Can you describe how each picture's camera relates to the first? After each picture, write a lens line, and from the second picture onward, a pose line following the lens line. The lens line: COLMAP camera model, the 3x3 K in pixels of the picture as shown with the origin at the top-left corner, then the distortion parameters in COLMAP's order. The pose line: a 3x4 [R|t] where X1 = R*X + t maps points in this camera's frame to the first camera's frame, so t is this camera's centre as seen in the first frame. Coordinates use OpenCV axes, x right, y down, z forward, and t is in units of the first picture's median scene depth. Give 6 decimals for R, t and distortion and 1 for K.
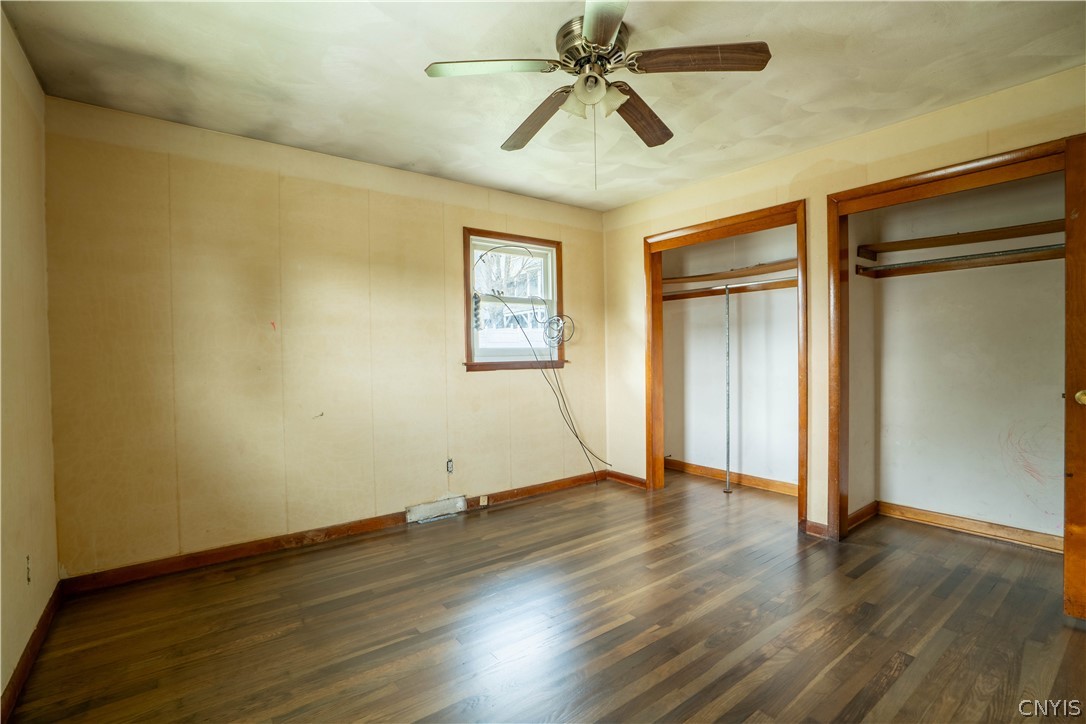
lens RADIAL K [[505.1, 0, 539.9], [0, 505.1, 362.5], [0, 0, 1]] dist [-0.054618, 0.019218]
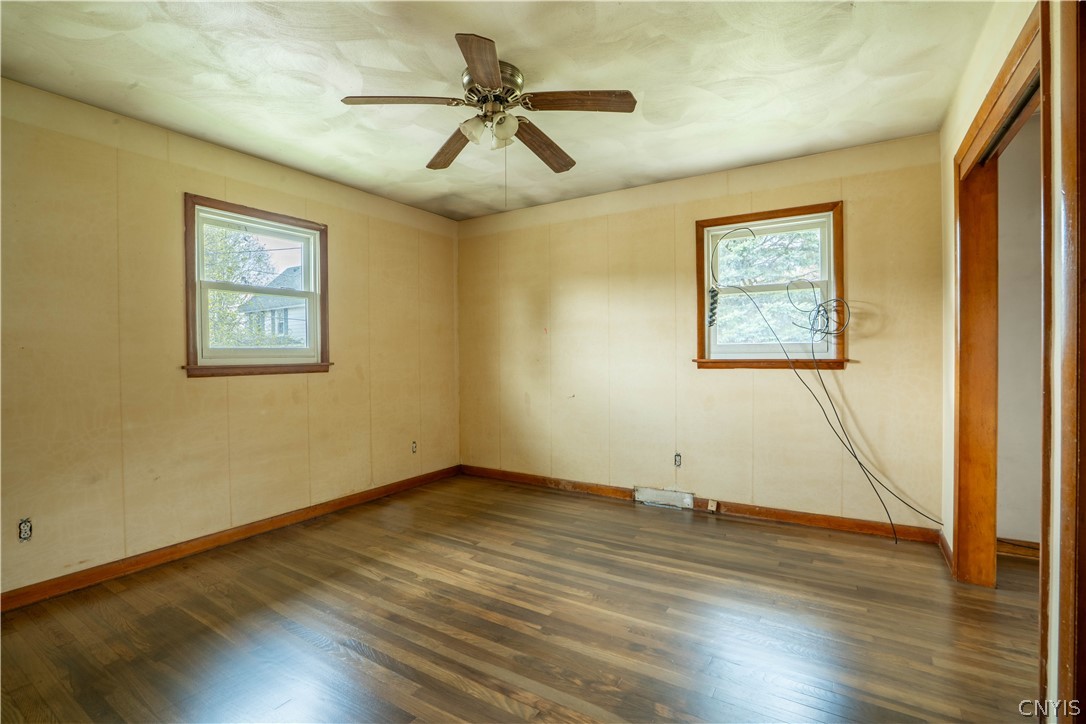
lens RADIAL K [[505.1, 0, 542.2], [0, 505.1, 363.1], [0, 0, 1]] dist [-0.054618, 0.019218]
pose [[0.349978, 0.027153, -0.936364, 0.700494], [-0.011183, 0.999630, 0.024808, -0.014157], [0.936691, 0.001789, 0.350152, 0.396688]]
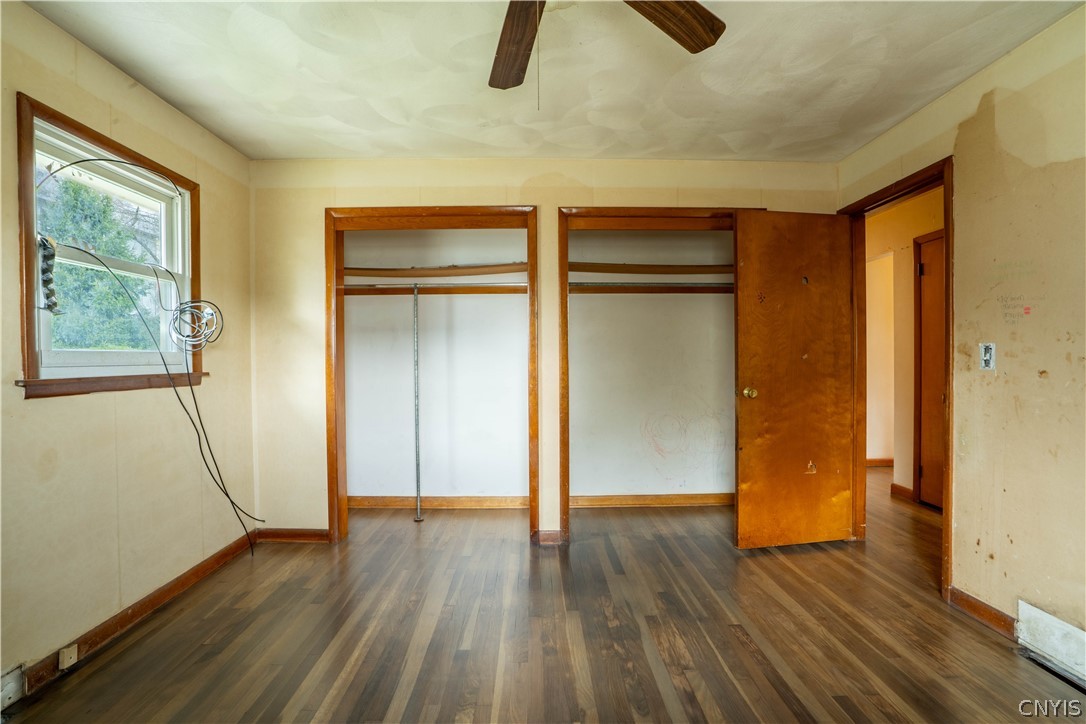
lens RADIAL K [[505.1, 0, 540.4], [0, 505.1, 361.9], [0, 0, 1]] dist [-0.054618, 0.019218]
pose [[0.592266, 0.002331, 0.805739, -0.240343], [0.015043, 0.999790, -0.013949, -0.003336], [-0.805602, 0.020382, 0.592106, 0.358948]]
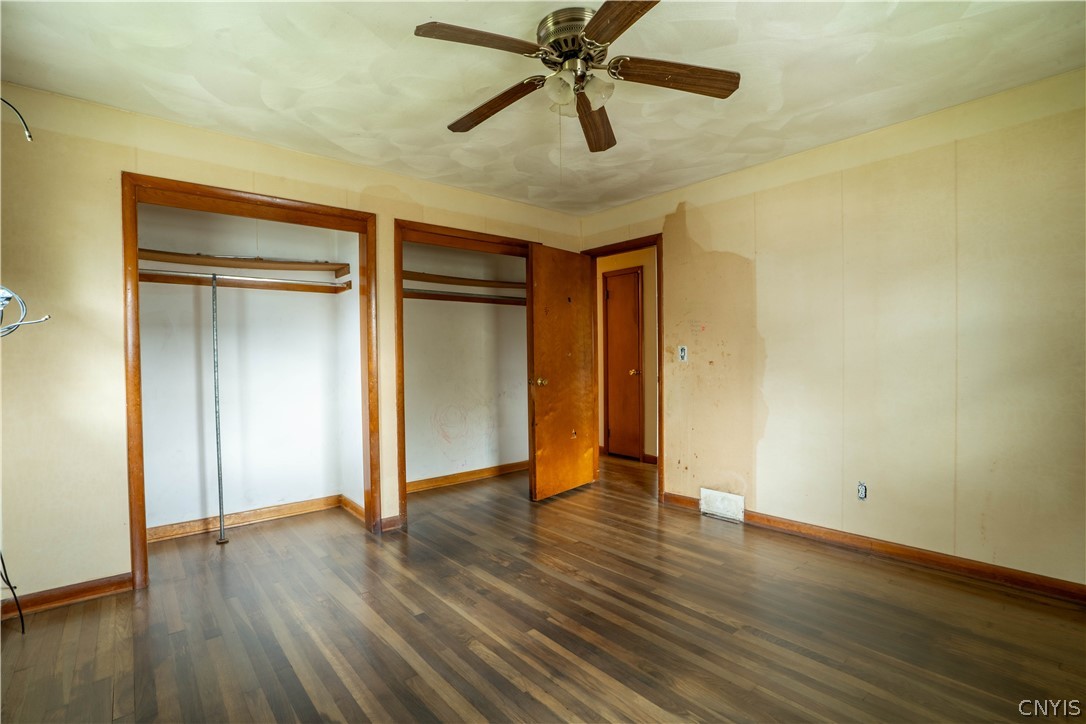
lens RADIAL K [[505.1, 0, 545.1], [0, 505.1, 361.7], [0, 0, 1]] dist [-0.054618, 0.019218]
pose [[-0.066202, -0.002499, 0.997803, -0.487775], [0.033571, 0.999425, 0.004730, -0.008312], [-0.997241, 0.033810, -0.066080, 0.641189]]
